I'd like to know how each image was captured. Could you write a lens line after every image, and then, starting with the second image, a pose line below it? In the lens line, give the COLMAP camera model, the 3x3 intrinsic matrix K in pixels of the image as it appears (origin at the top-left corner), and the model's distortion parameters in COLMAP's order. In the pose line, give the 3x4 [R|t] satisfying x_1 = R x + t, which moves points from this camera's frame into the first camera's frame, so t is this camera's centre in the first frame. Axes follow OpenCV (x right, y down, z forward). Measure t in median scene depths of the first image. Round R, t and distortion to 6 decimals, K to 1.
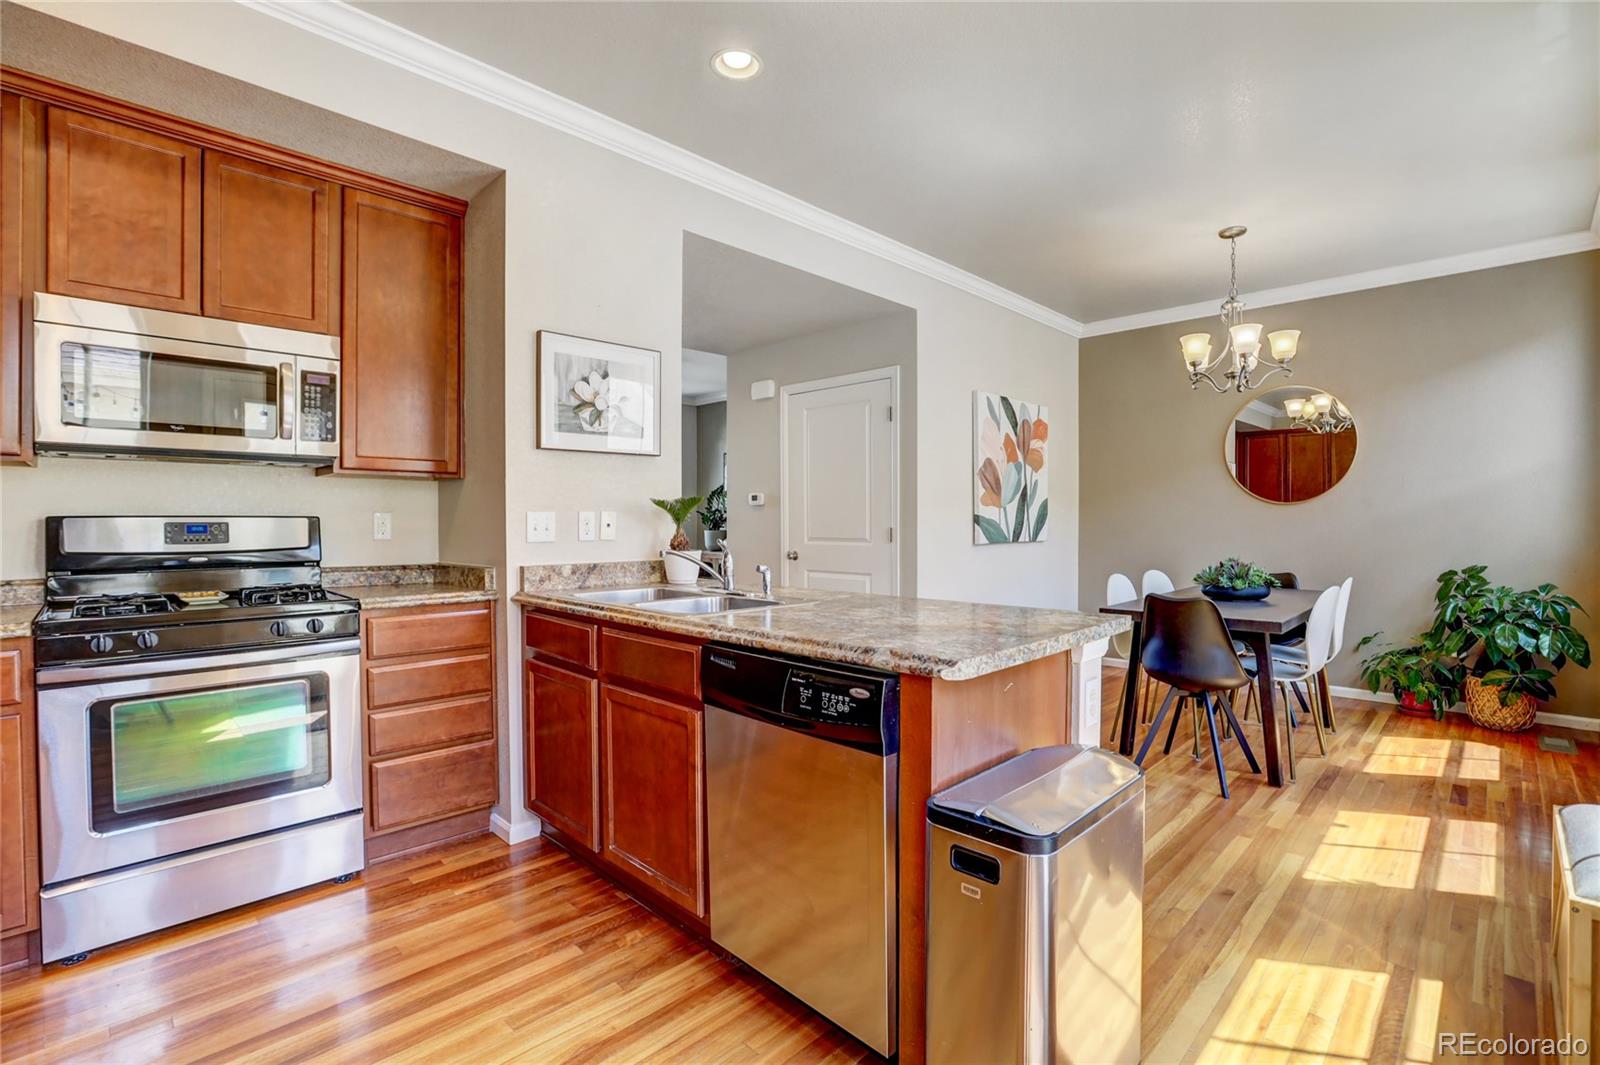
lens RADIAL K [[732.4, 0, 806.1], [0, 732.4, 527.3], [0, 0, 1]] dist [-0.047957, 0.016532]
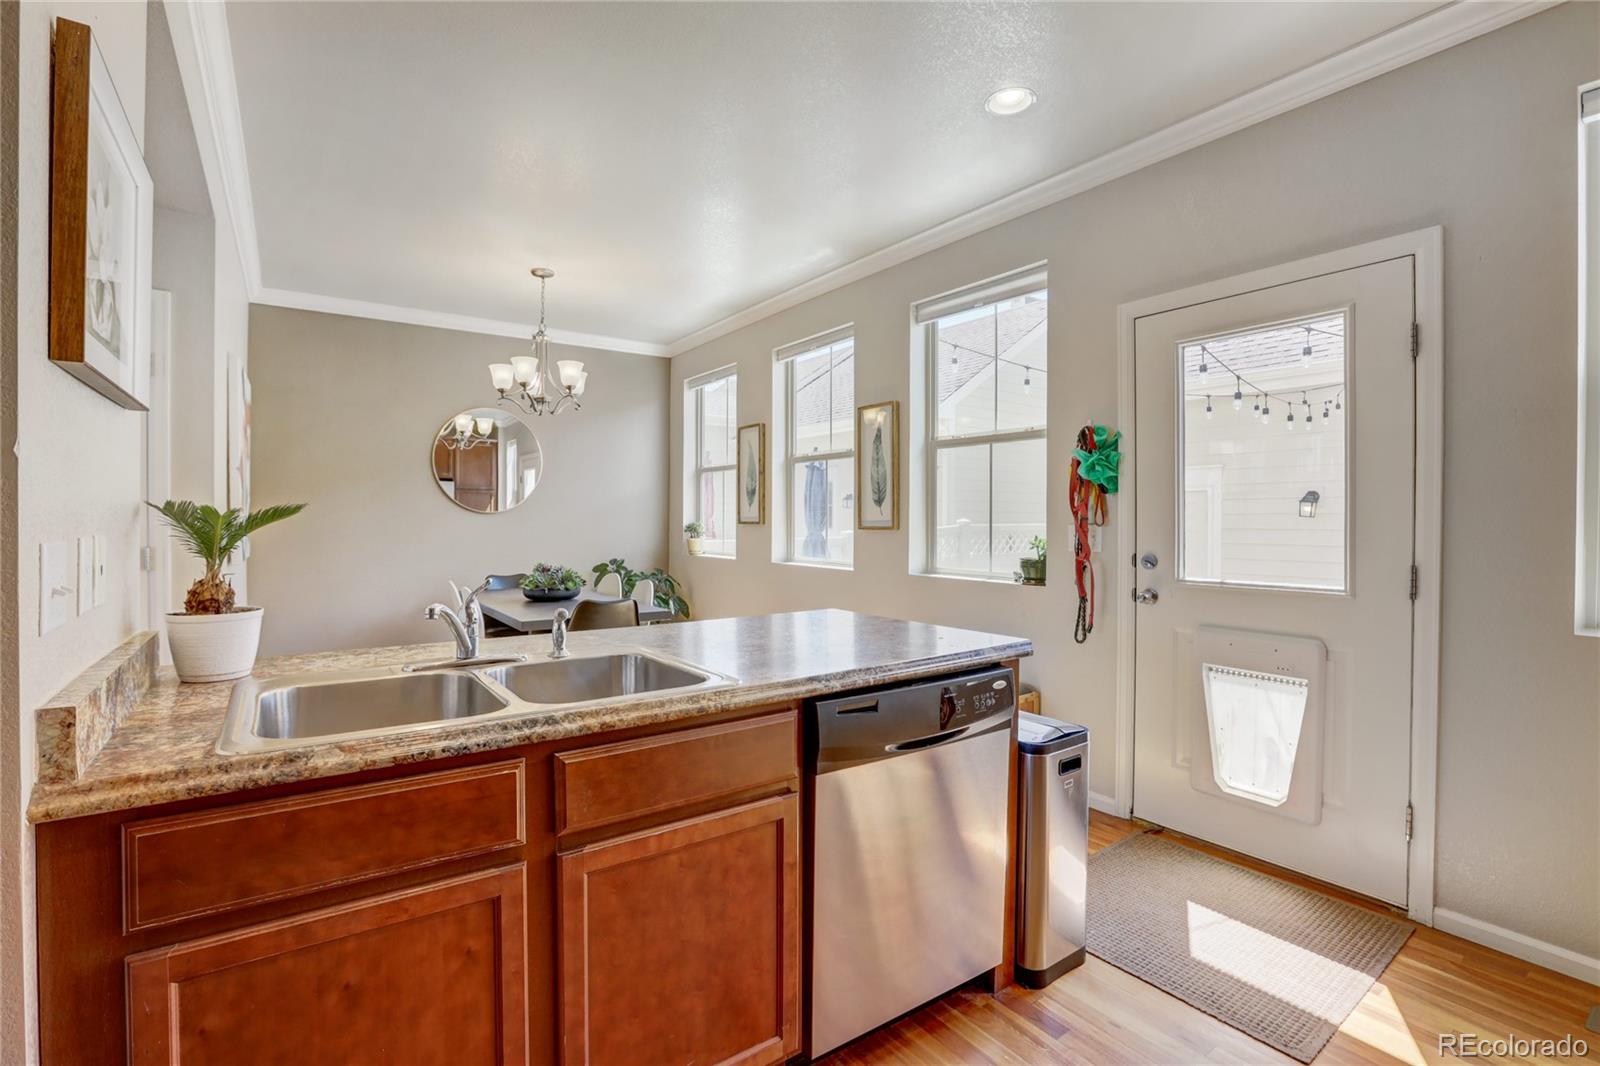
lens RADIAL K [[732.4, 0, 806.1], [0, 732.4, 527.8], [0, 0, 1]] dist [-0.047957, 0.016532]
pose [[0.166904, -0.006703, 0.985950, -0.639651], [0.008077, 0.999953, 0.005430, -0.027239], [-0.985940, 0.007057, 0.166950, 0.590353]]
